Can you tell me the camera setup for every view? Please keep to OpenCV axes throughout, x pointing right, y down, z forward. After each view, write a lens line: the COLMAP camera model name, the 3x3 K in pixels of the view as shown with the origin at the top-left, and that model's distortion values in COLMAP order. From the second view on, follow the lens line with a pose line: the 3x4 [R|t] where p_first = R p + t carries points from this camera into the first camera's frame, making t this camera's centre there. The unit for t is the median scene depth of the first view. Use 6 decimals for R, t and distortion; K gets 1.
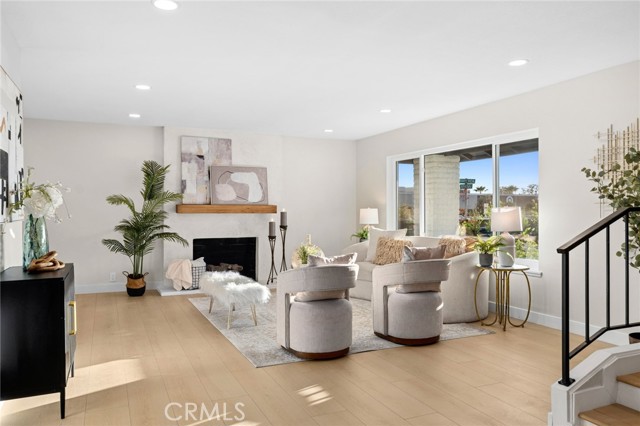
lens RADIAL K [[469.8, 0, 320.0], [0, 469.8, 213.0], [0, 0, 1]] dist [-0.002040, -0.001017]
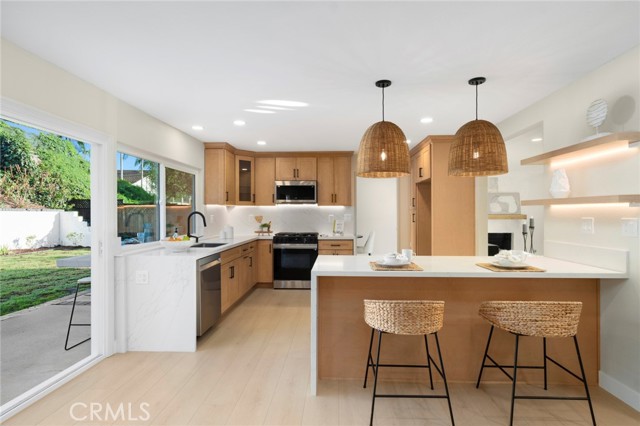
lens RADIAL K [[337.6, 0, 320.0], [0, 337.6, 213.0], [0, 0, 1]] dist [0.001713, -0.000042]
pose [[0.887922, -0.000603, -0.459994, -0.201503], [-0.001081, 0.999994, -0.003397, -0.017829], [0.459993, 0.003514, 0.887915, -0.453379]]
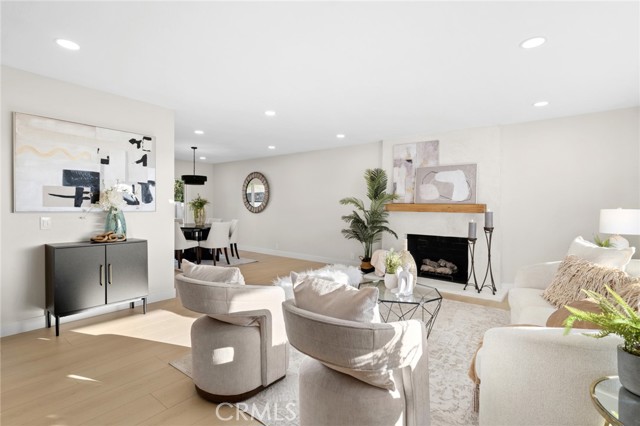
lens RADIAL K [[305.2, 0, 320.6], [0, 305.2, 205.6], [0, 0, 1]] dist [0.002558, 0.000637]
pose [[0.463110, 0.002280, -0.886298, 0.289057], [-0.016353, 0.999848, -0.005973, -0.005546], [0.886150, 0.017259, 0.463077, 0.470758]]
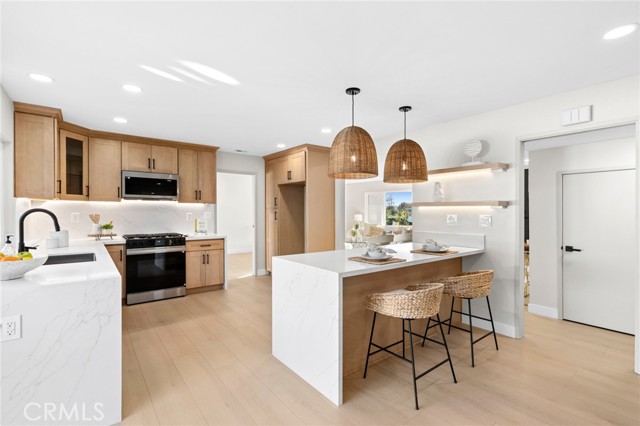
lens RADIAL K [[297.0, 0, 320.0], [0, 297.0, 213.0], [0, 0, 1]] dist [-0.000867, -0.000245]
pose [[0.972861, 0.001376, 0.231385, -0.442124], [-0.001813, 0.999997, 0.001676, -0.017766], [-0.231382, -0.002050, 0.972861, -0.423816]]
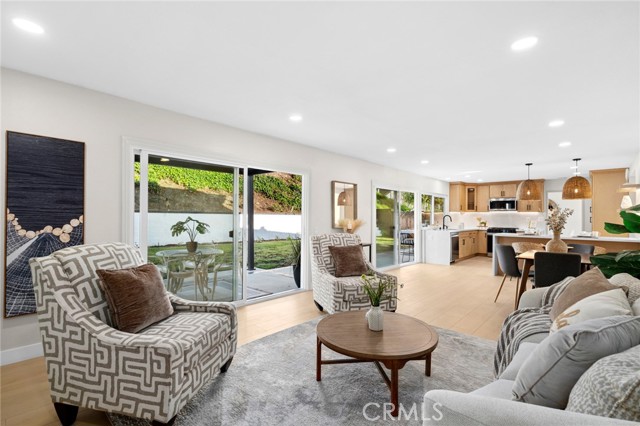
lens RADIAL K [[296.2, 0, 320.0], [0, 296.2, 213.0], [0, 0, 1]] dist [0.012287, -0.000035]
pose [[0.385292, -0.010121, -0.922739, 0.263247], [-0.012990, 0.999781, -0.016390, -0.003049], [0.922703, 0.018301, 0.385076, -0.987475]]
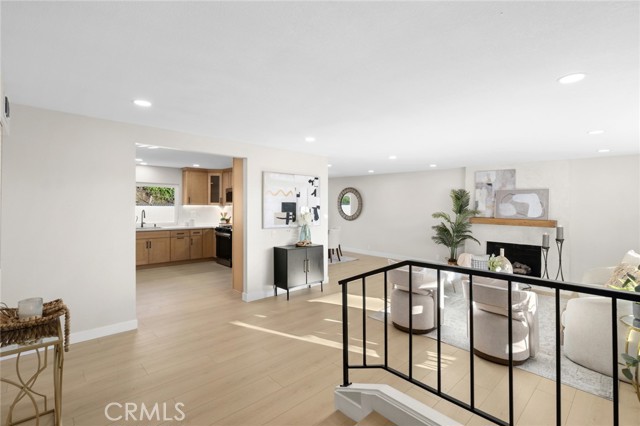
lens RADIAL K [[296.4, 0, 321.5], [0, 296.4, 203.2], [0, 0, 1]] dist [-0.002094, -0.000559]
pose [[0.327569, -0.001180, -0.944827, 0.426157], [-0.017994, 0.999810, -0.007487, -0.046065], [0.944656, 0.019453, 0.327485, 0.217135]]
